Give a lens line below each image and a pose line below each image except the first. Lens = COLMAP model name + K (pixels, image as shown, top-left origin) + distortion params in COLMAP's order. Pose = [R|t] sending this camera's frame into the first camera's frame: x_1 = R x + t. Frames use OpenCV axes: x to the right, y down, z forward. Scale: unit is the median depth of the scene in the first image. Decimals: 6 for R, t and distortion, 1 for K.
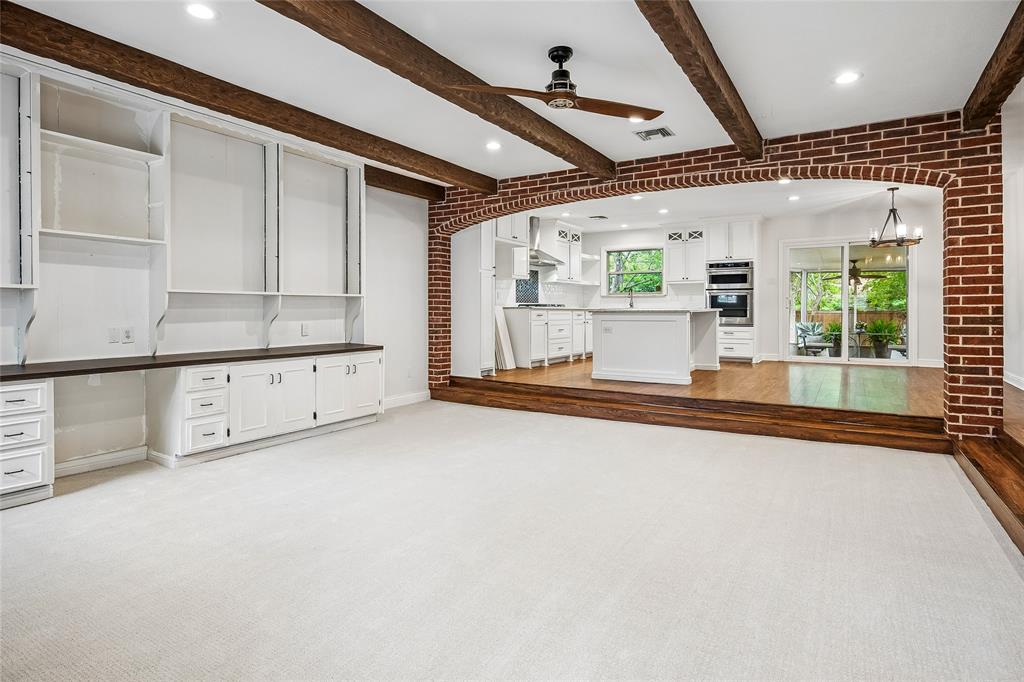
lens RADIAL K [[561.6, 0, 510.1], [0, 561.6, 306.4], [0, 0, 1]] dist [-0.000049, 0.001451]
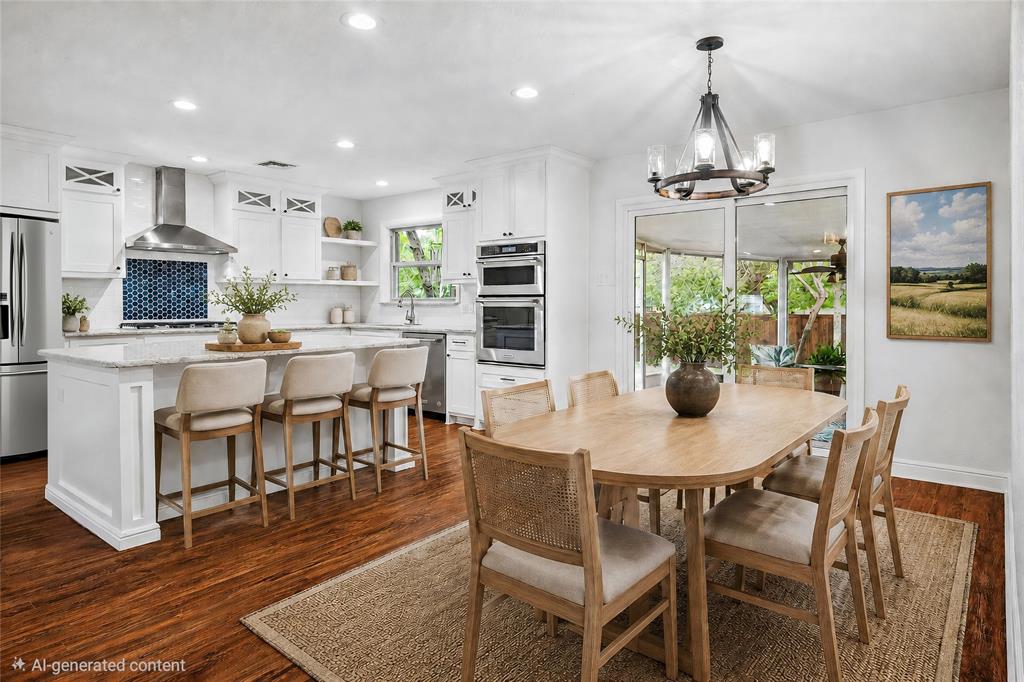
lens RADIAL K [[602.9, 0, 510.7], [0, 602.9, 304.3], [0, 0, 1]] dist [-0.000228, -0.000602]
pose [[0.990883, 0.001089, -0.134723, 0.421832], [0.000034, 0.999965, 0.008337, -0.024572], [0.134728, -0.008266, 0.990848, 0.405813]]
